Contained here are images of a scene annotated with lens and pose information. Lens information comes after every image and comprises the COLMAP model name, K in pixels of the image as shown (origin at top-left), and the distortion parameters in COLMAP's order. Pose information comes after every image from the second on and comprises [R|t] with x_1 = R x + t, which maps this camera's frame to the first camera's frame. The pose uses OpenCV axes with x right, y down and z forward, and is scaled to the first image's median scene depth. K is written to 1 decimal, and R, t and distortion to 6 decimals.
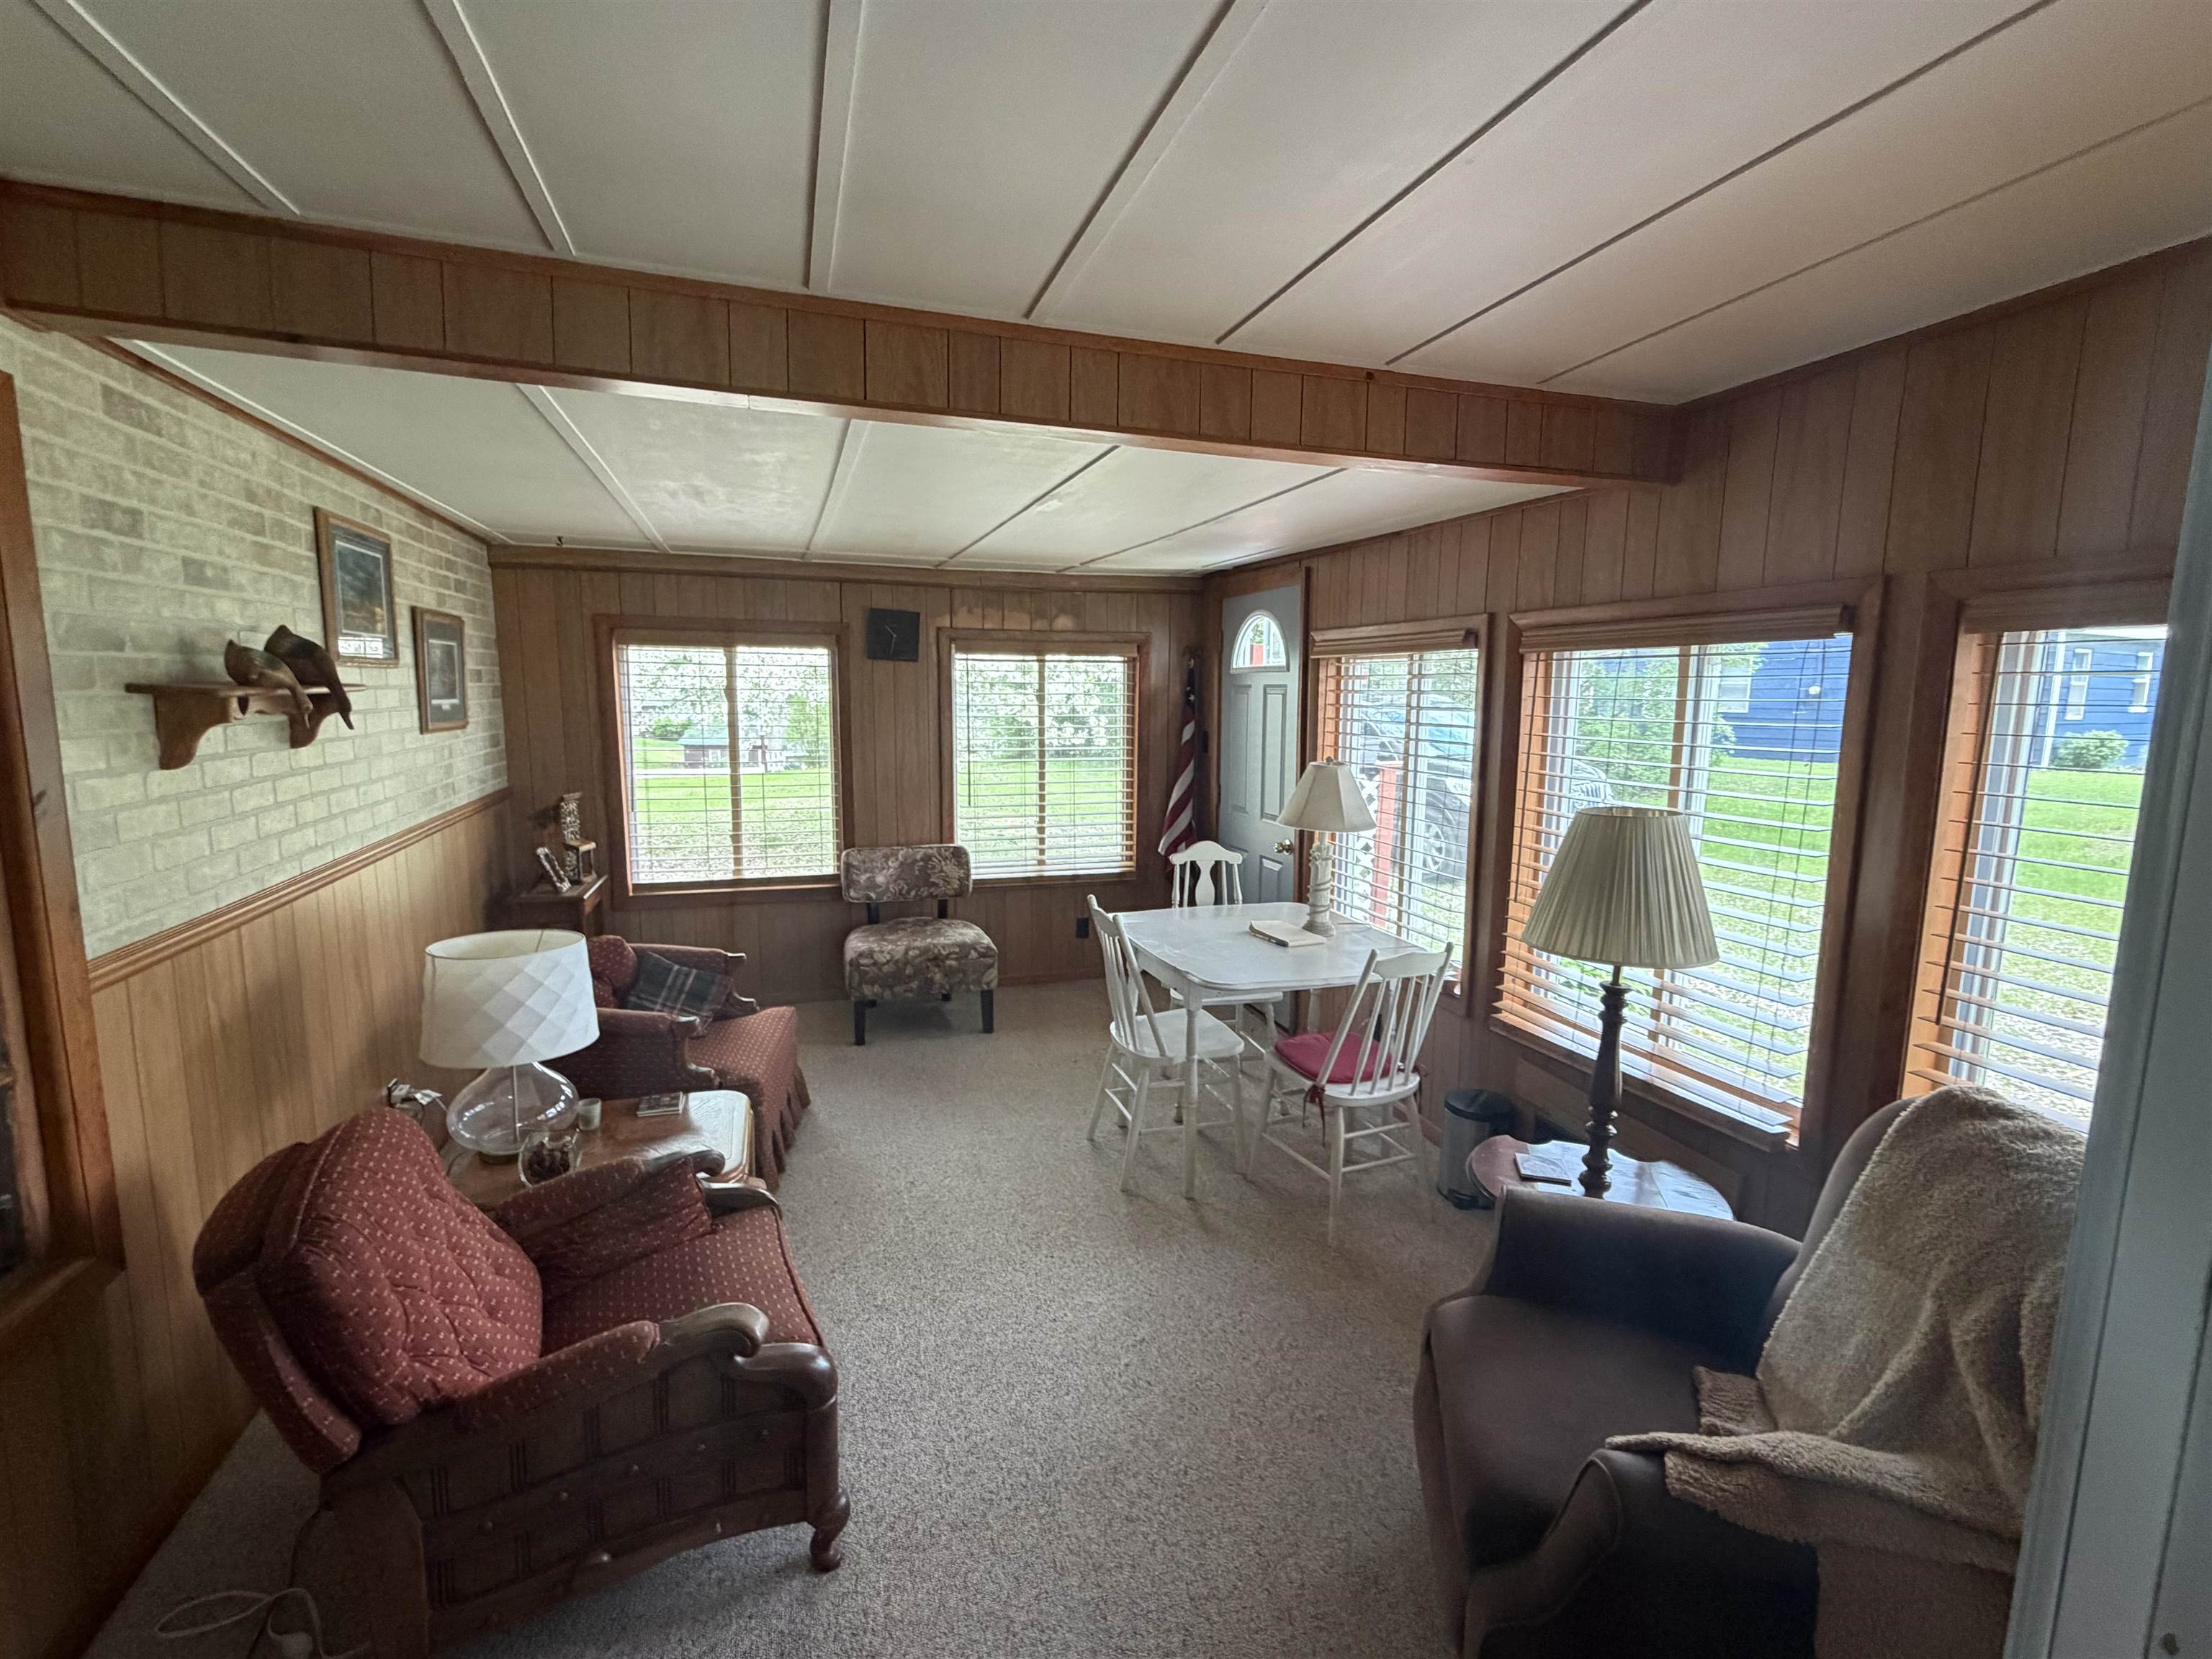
lens RADIAL K [[999.1, 0, 1110.0], [0, 999.1, 830.5], [0, 0, 1]] dist [0.001394, -0.000031]
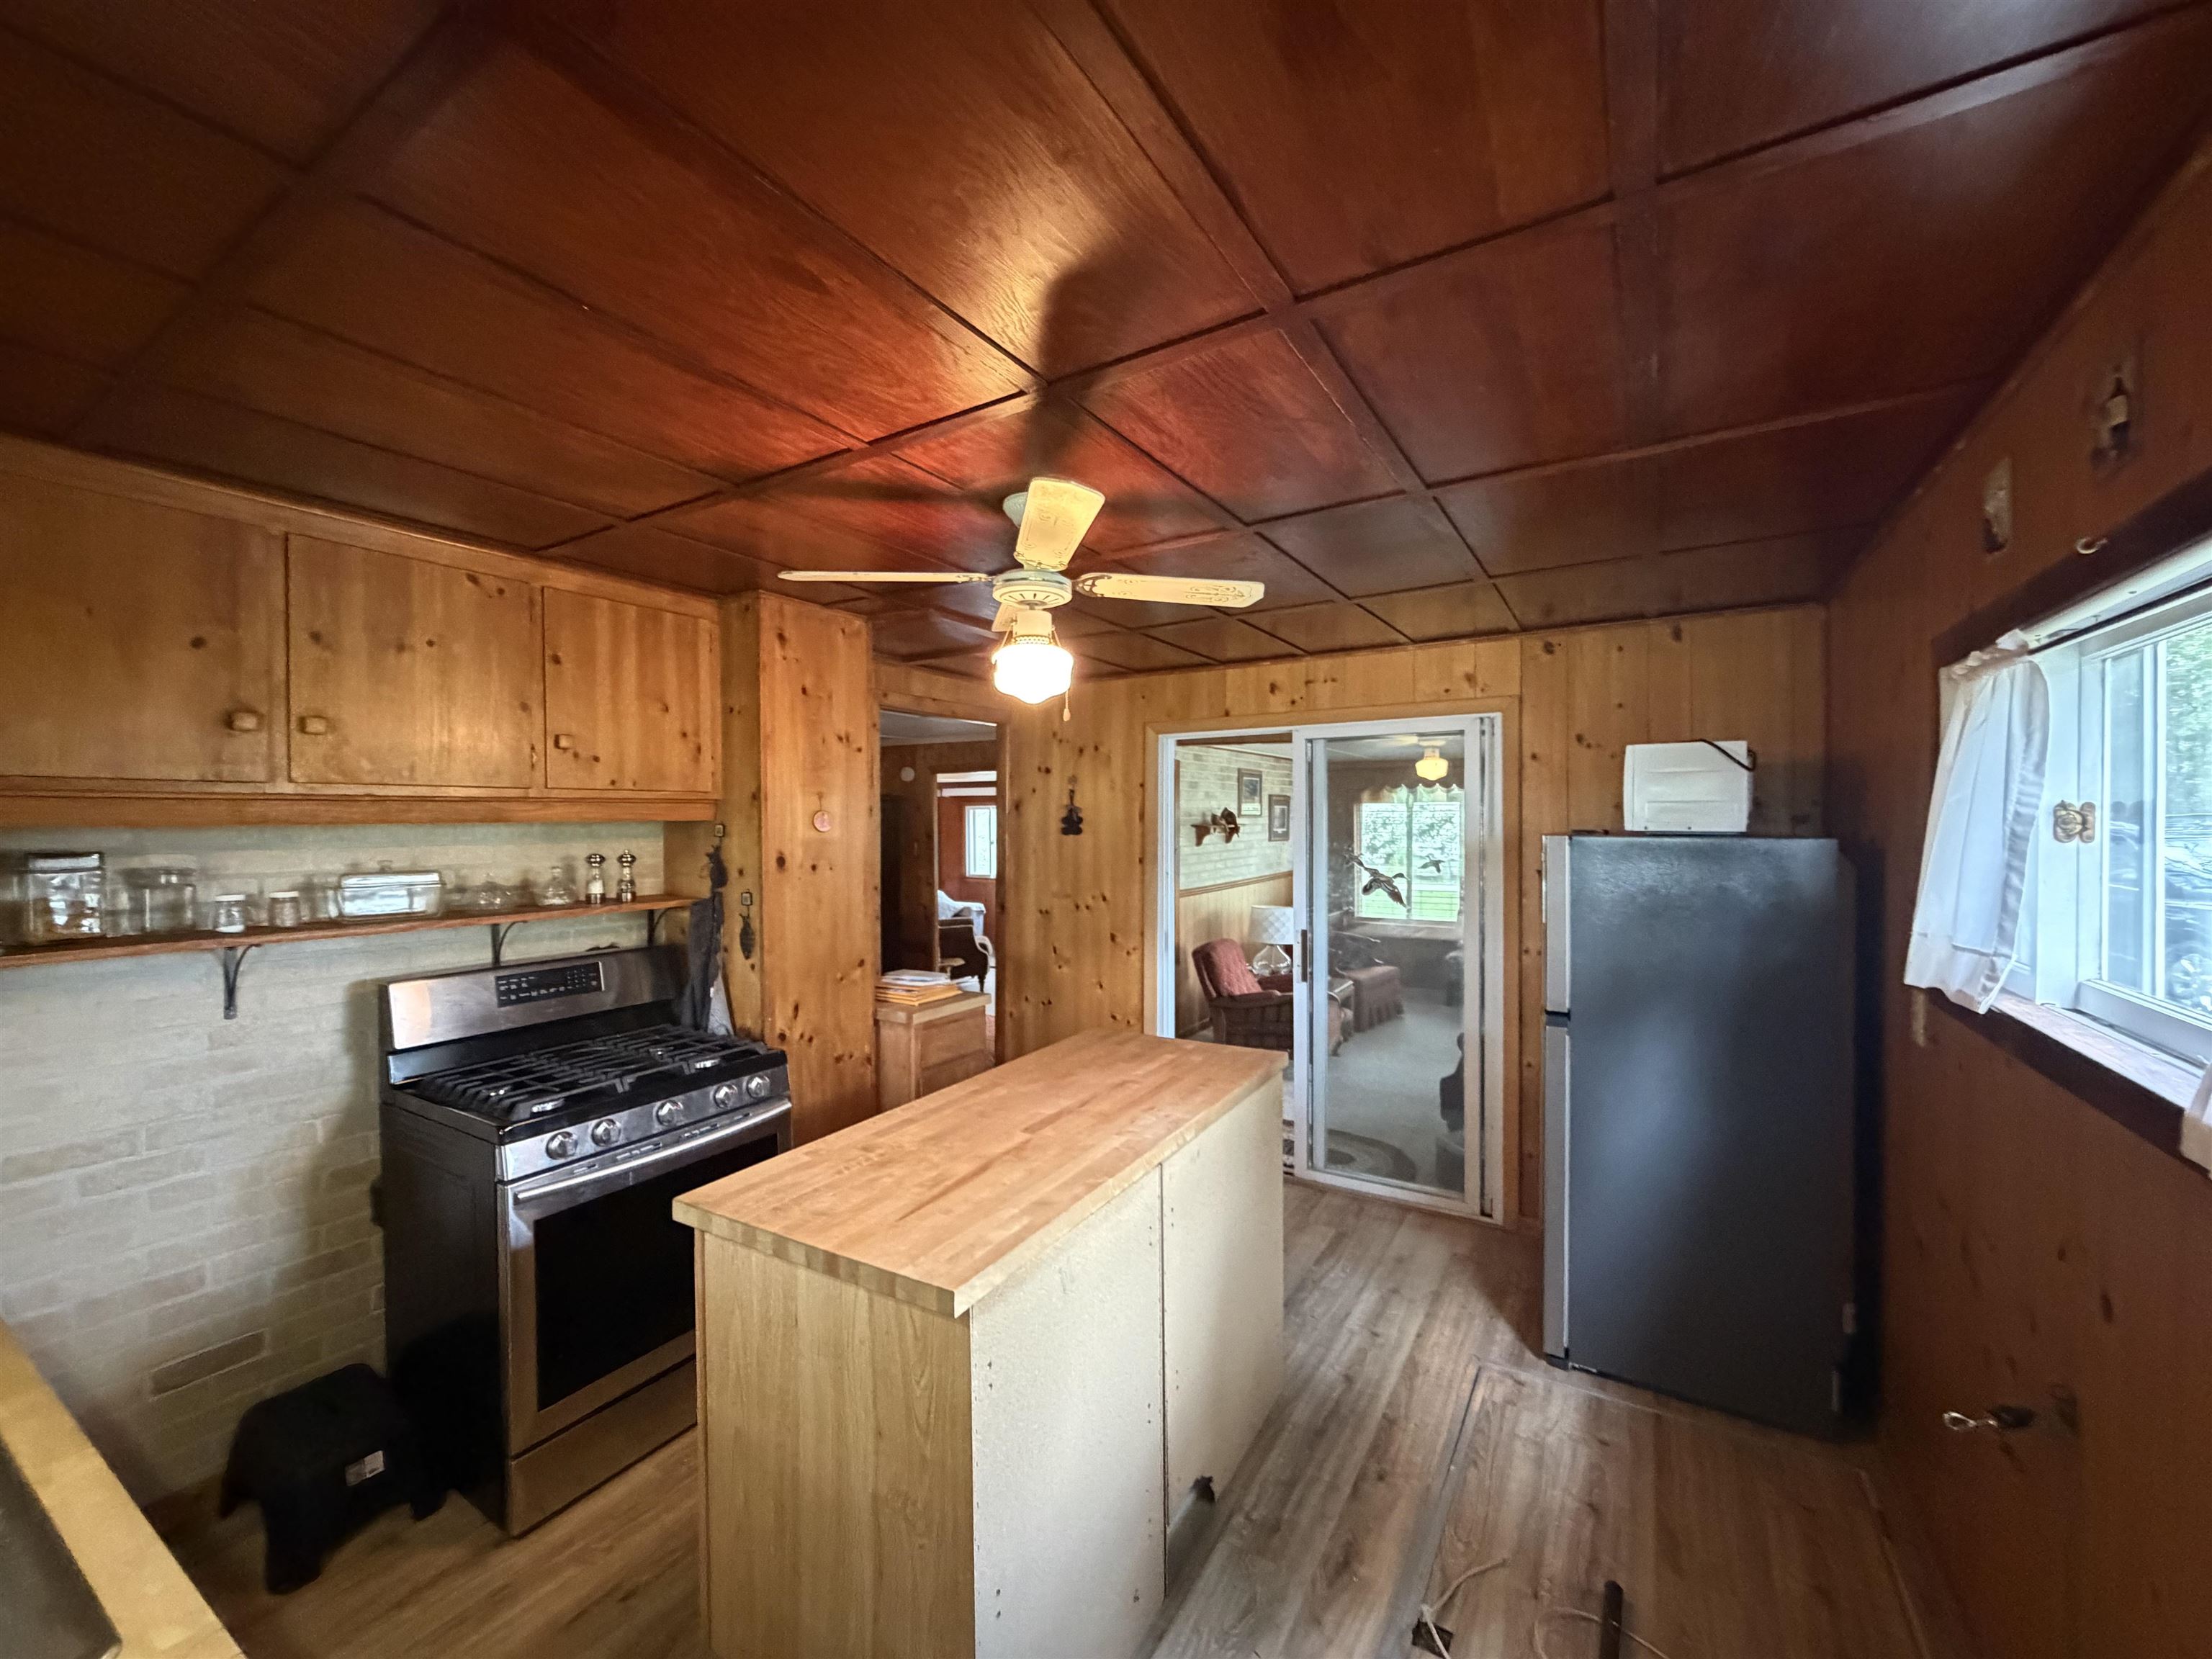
lens RADIAL K [[882.5, 0, 1107.6], [0, 882.5, 838.5], [0, 0, 1]] dist [0.001994, -0.000270]
pose [[0.654081, 0.008944, -0.756372, 1.049454], [-0.100826, 0.992038, -0.075459, 0.150088], [0.749675, 0.125619, 0.649775, -1.101753]]
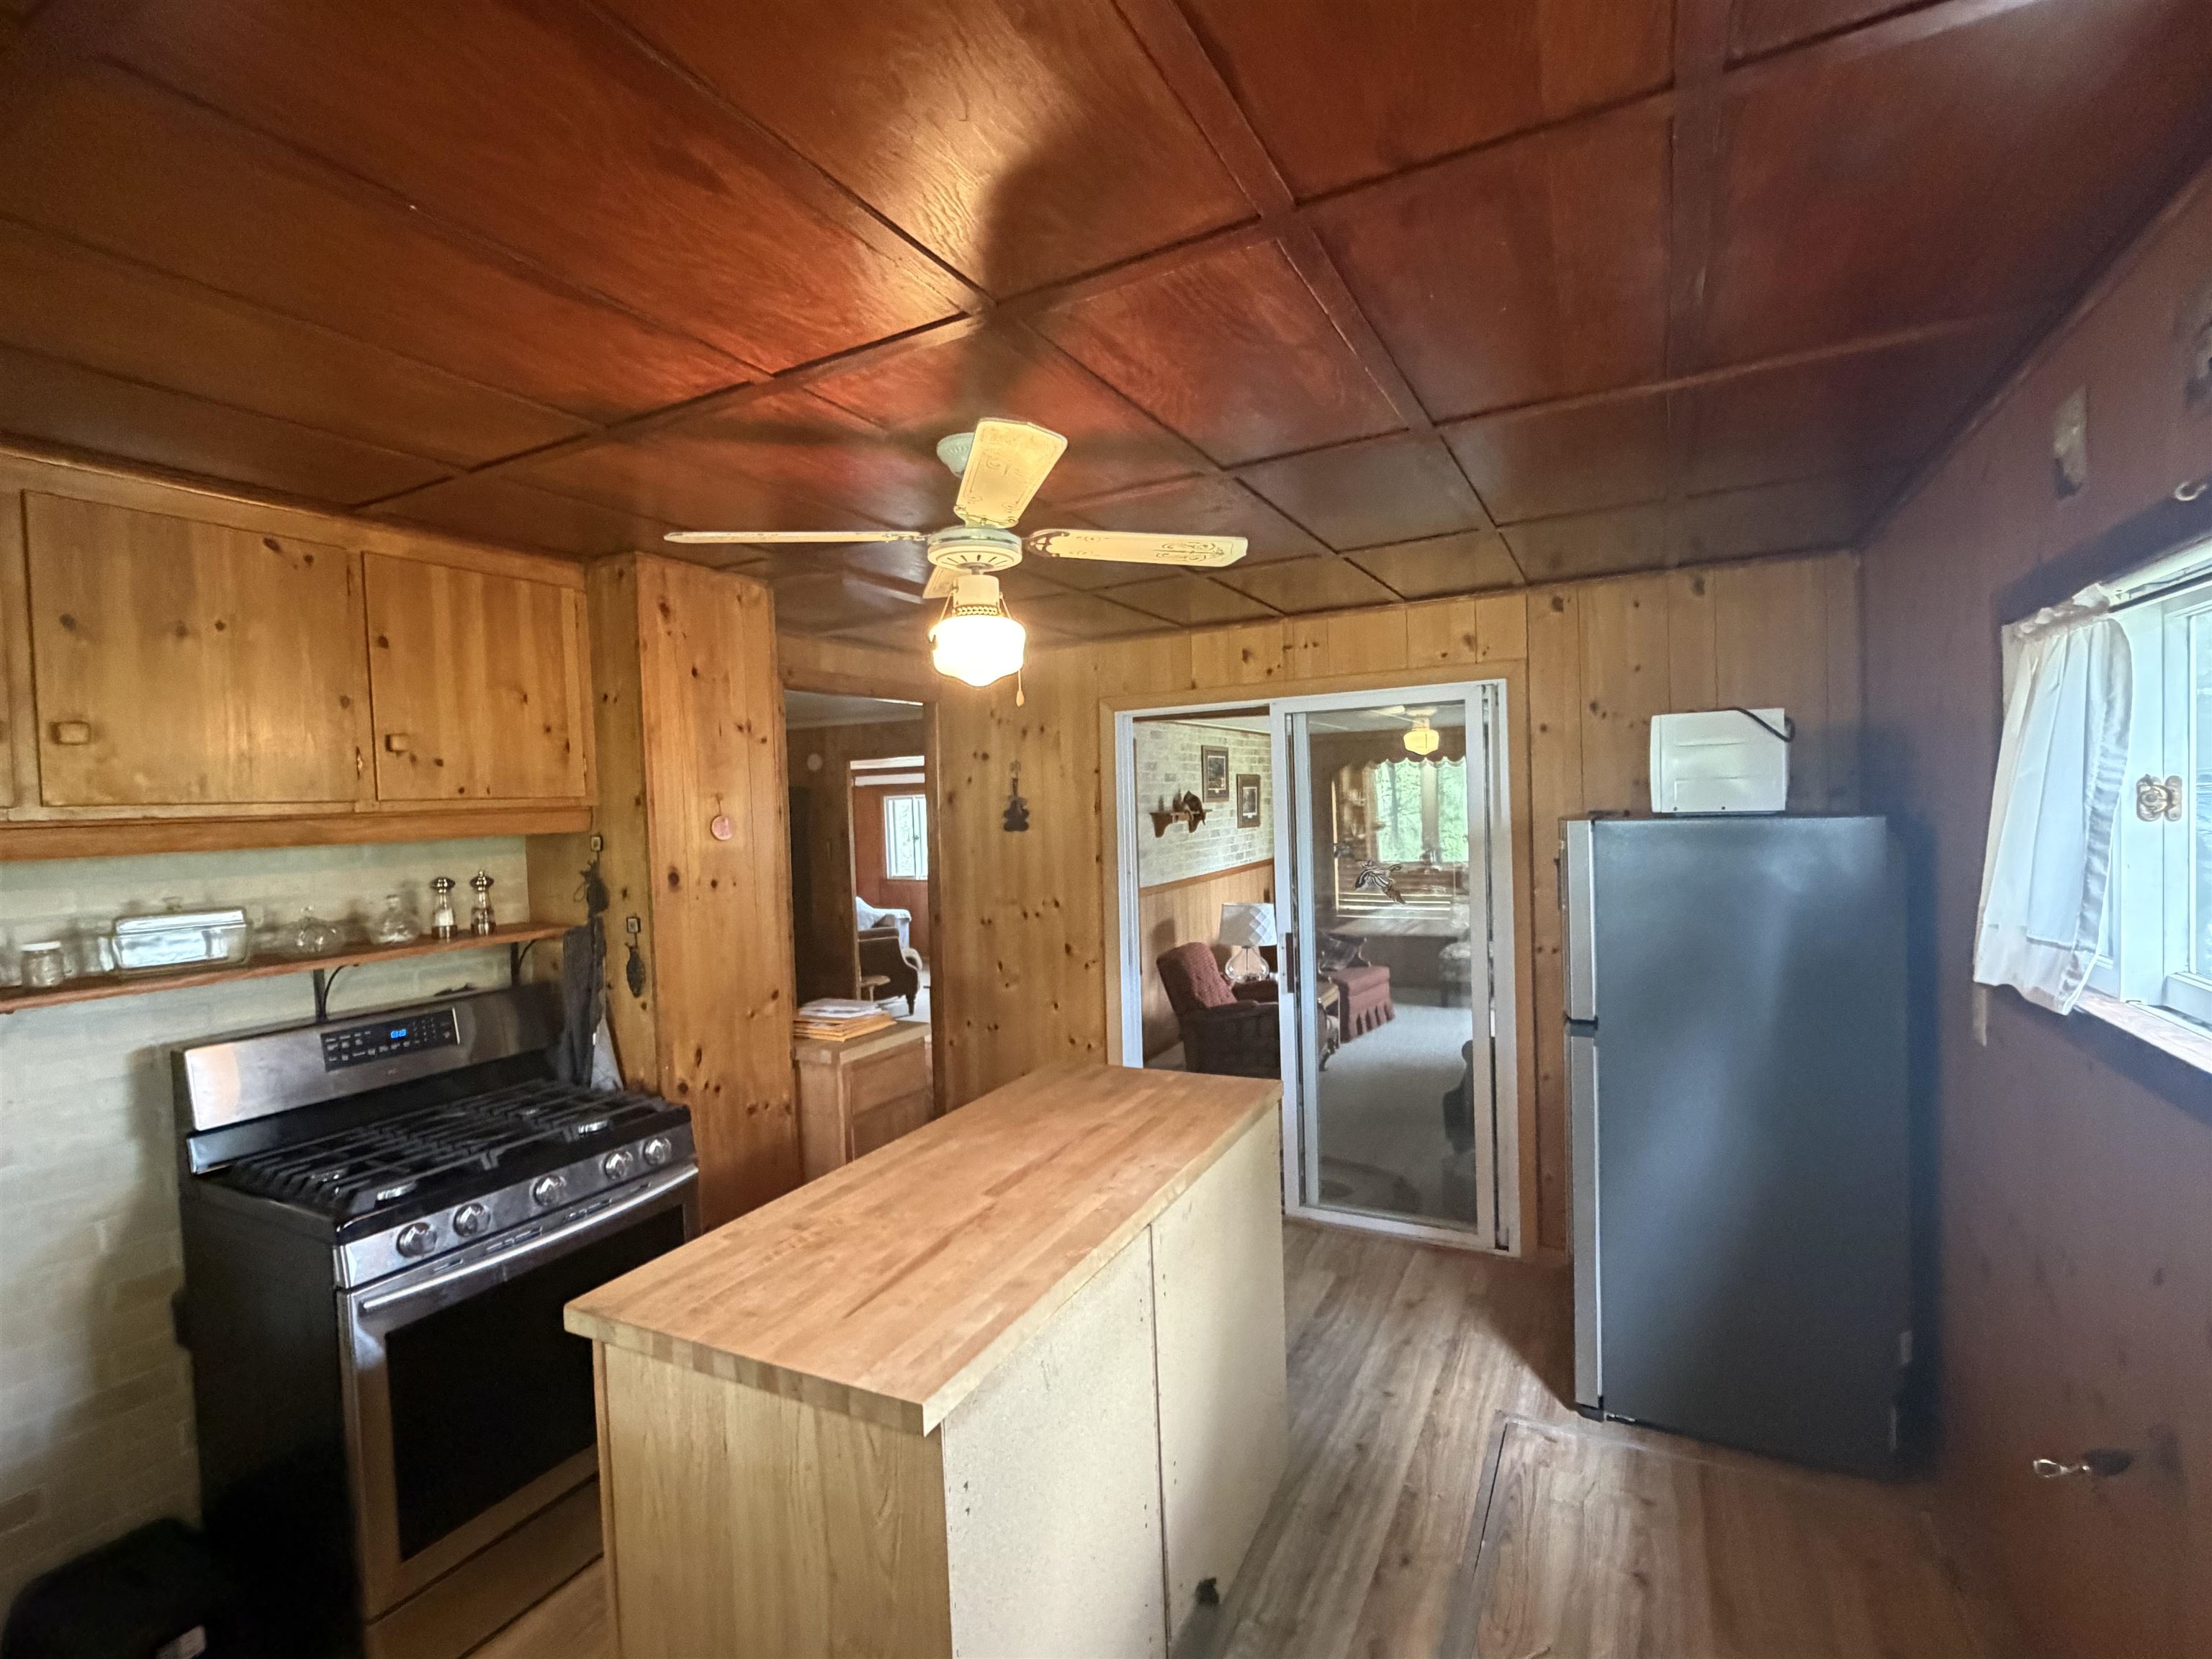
lens RADIAL K [[1017.3, 0, 1113.6], [0, 1017.3, 842.9], [0, 0, 1]] dist [0.003576, -0.001198]
pose [[0.700636, -0.000264, -0.713519, 1.033383], [-0.066013, 0.995687, -0.065190, 0.142596], [0.710459, 0.092776, 0.697597, -1.103489]]
